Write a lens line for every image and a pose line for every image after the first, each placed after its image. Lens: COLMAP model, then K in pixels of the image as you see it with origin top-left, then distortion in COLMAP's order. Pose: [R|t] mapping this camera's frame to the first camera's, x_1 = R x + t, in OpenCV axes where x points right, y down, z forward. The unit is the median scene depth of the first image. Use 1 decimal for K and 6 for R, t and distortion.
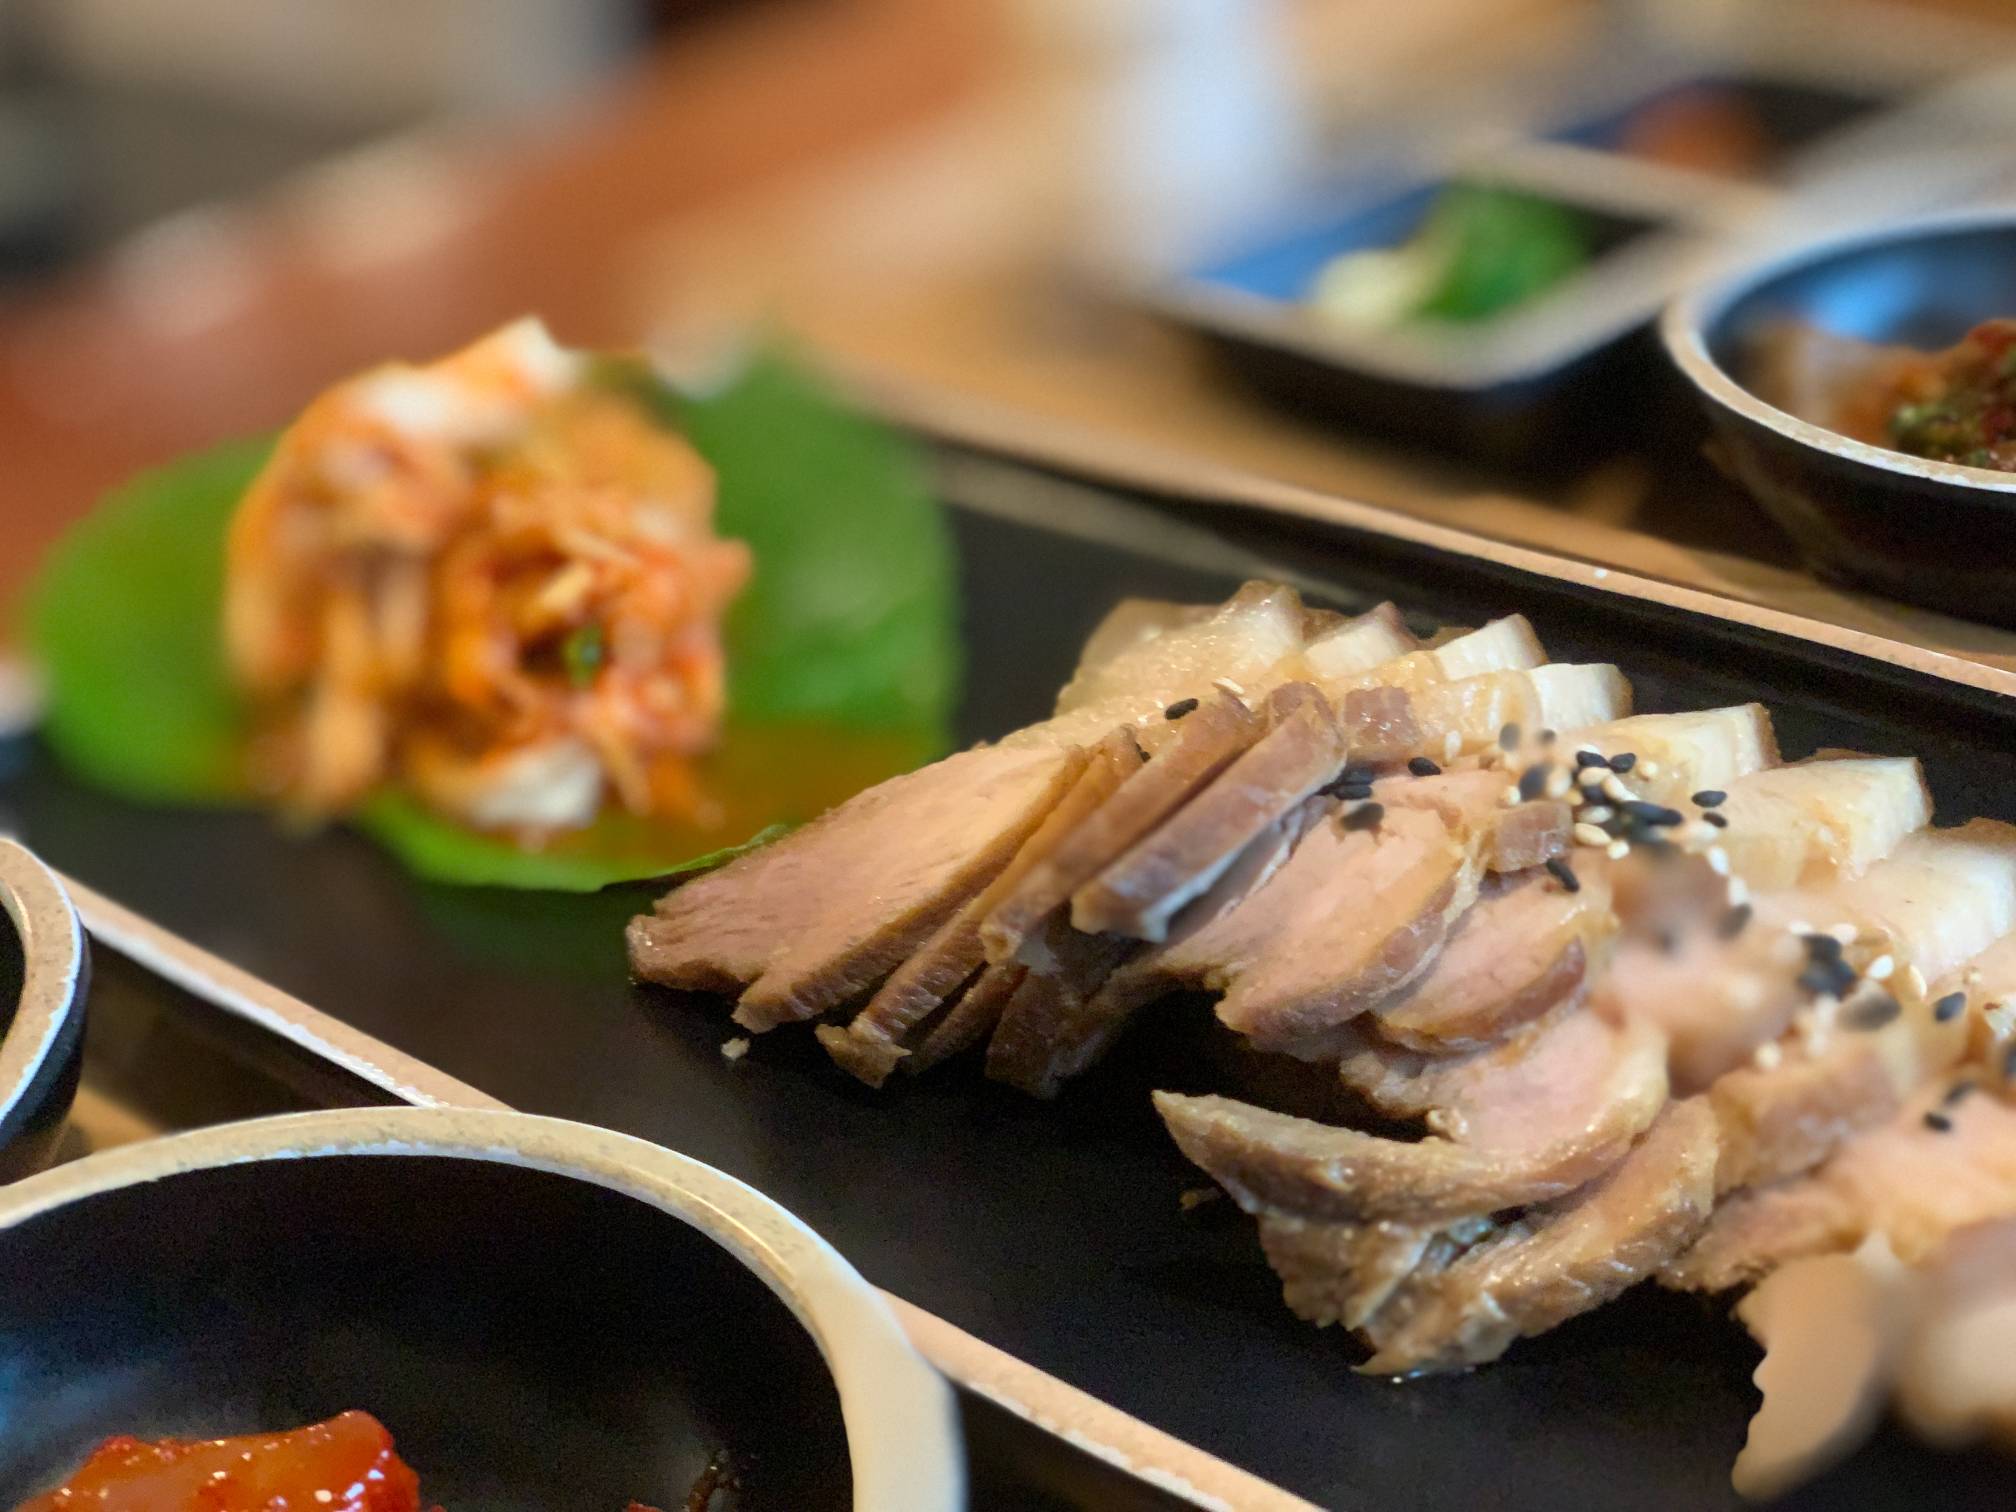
lens RADIAL K [[3097.7, 0, 1008.0], [0, 3097.7, 756.0], [0, 0, 1]] dist [-0.039402, 0.096134]
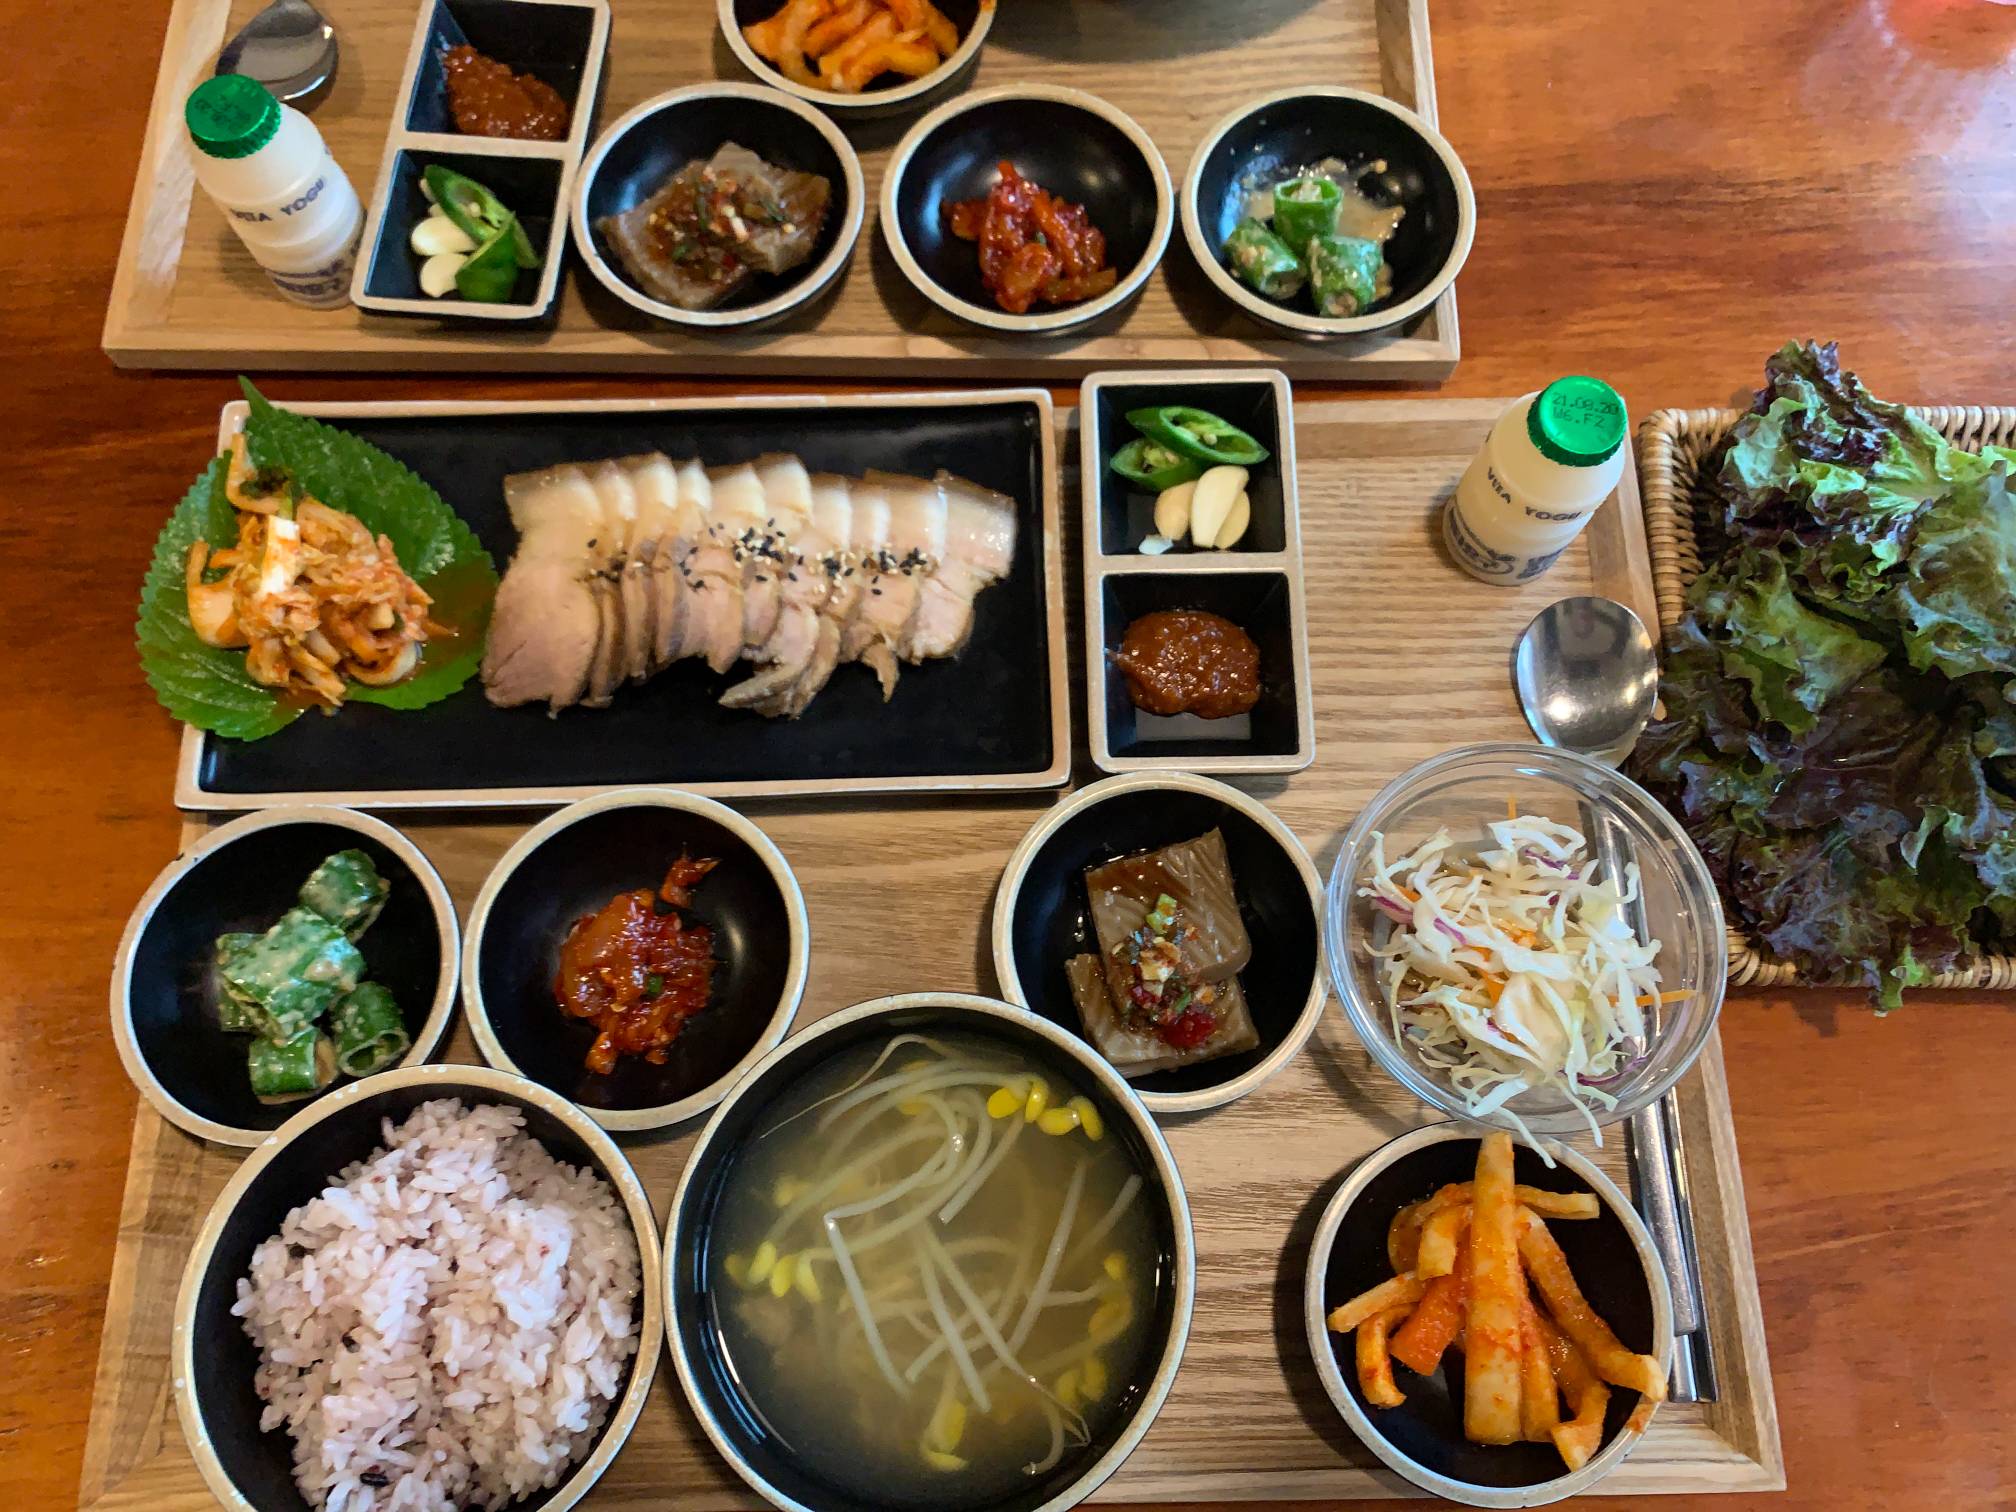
lens RADIAL K [[1519.0, 0, 1008.0], [0, 1519.0, 756.0], [0, 0, 1]] dist [0.024873, -0.047850]
pose [[0.730187, -0.618738, 0.289811, -0.263479], [0.277313, 0.656041, 0.701931, -1.013841], [-0.624439, -0.432173, 0.650617, -0.460805]]
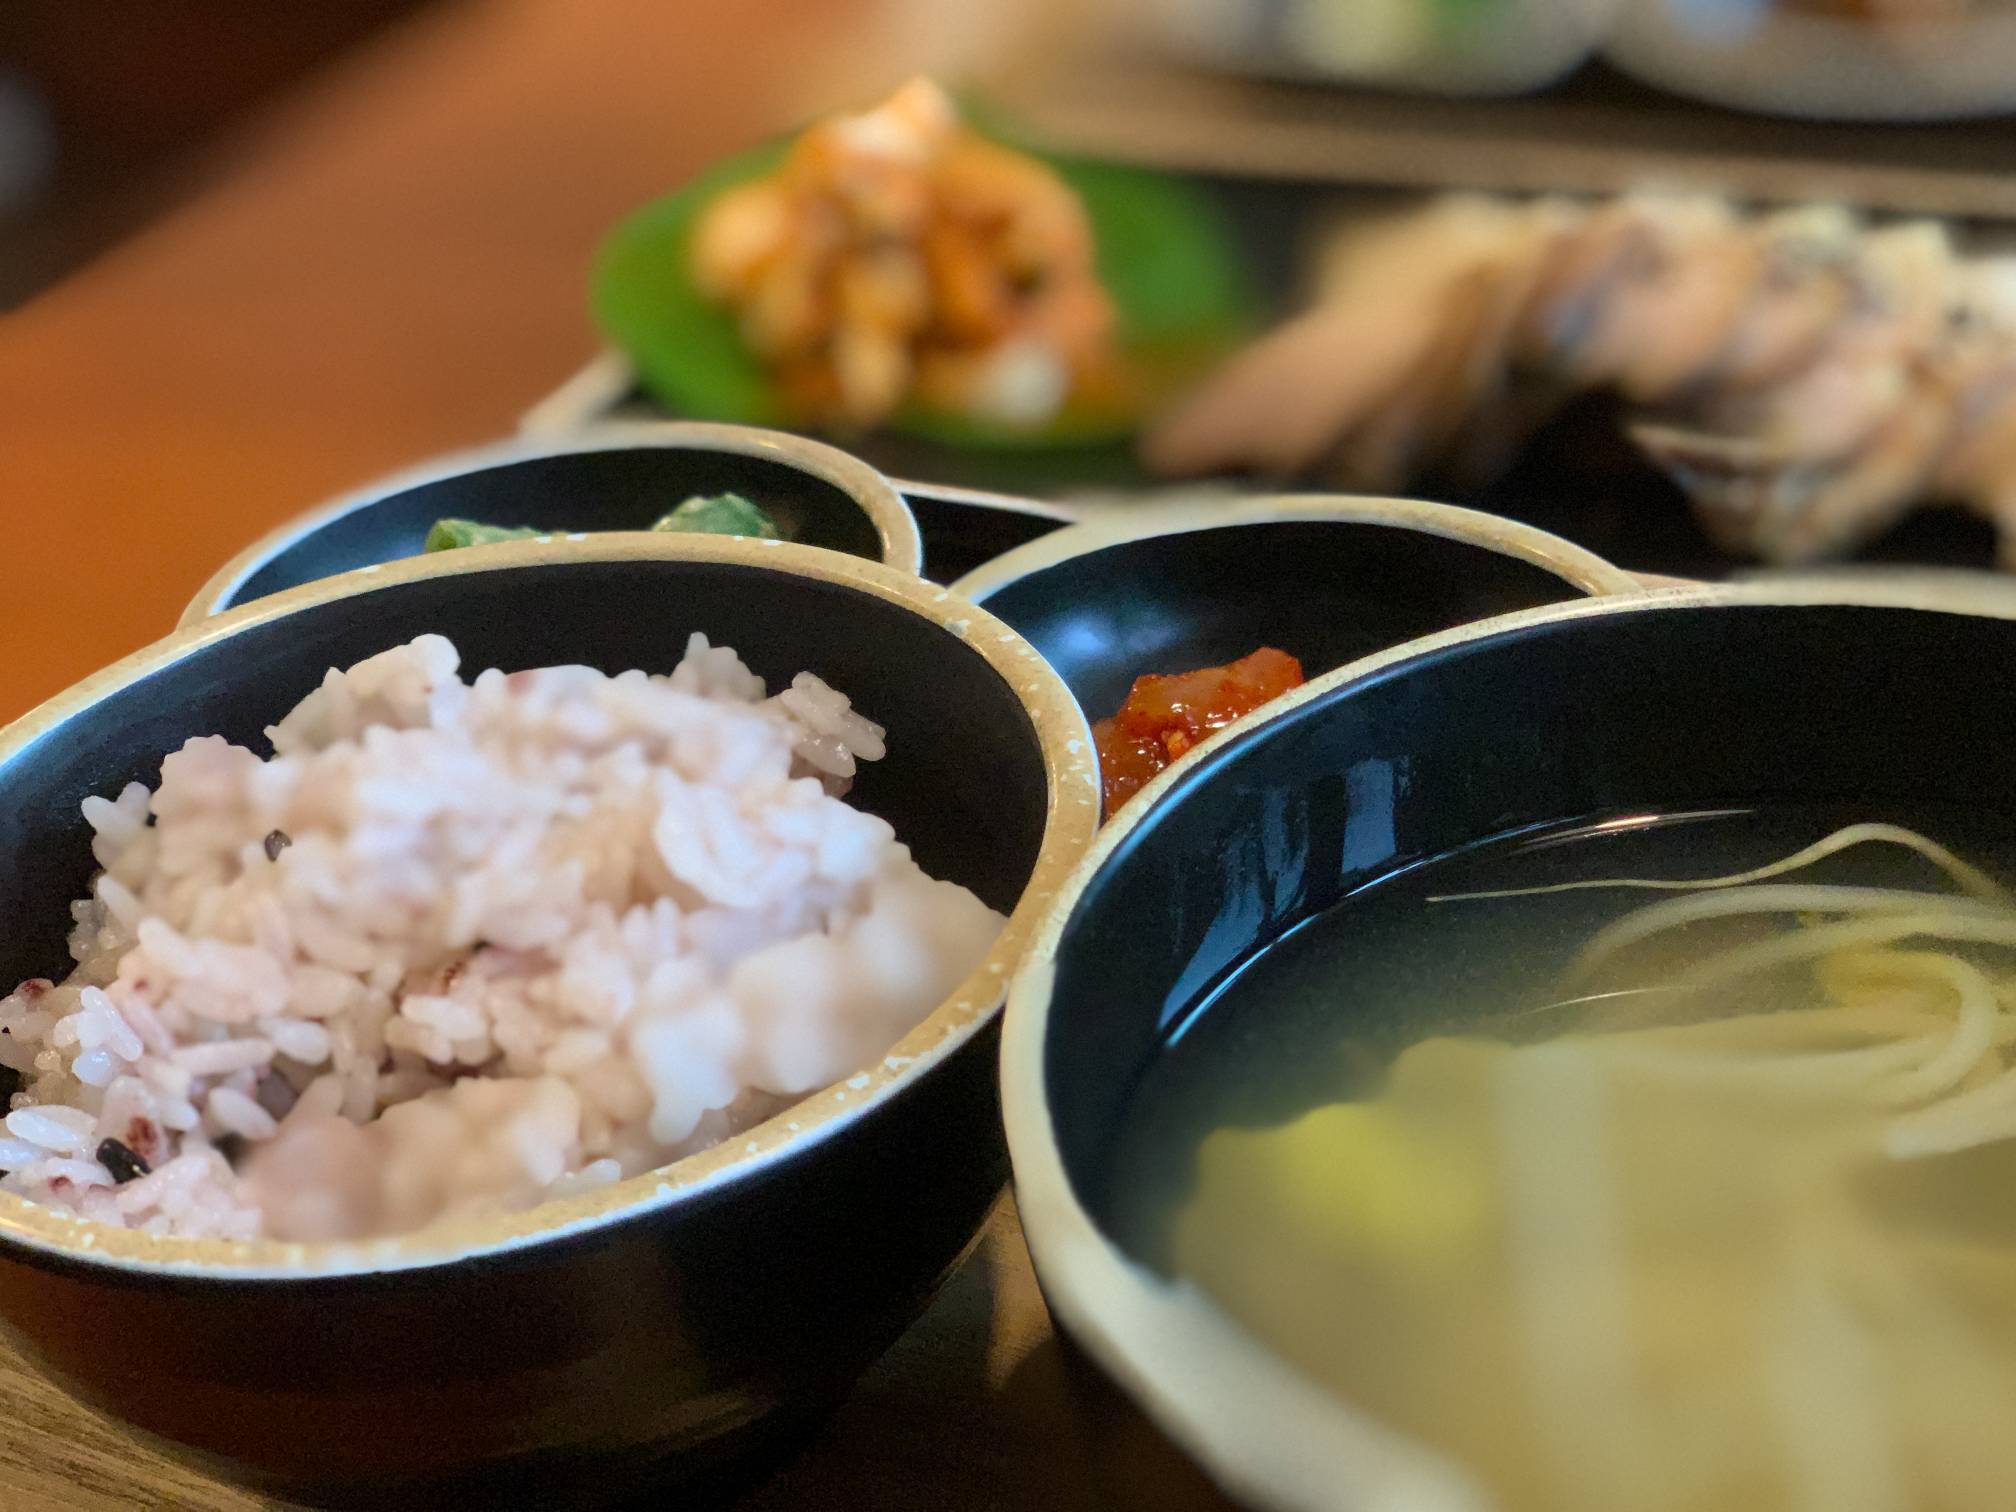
lens RADIAL K [[3097.7, 0, 1008.0], [0, 3097.7, 756.0], [0, 0, 1]] dist [-0.039402, 0.096134]
pose [[0.963524, -0.142396, 0.226593, -0.647959], [0.139486, 0.989803, 0.028888, 0.180671], [-0.228395, 0.003772, 0.973561, -0.532705]]
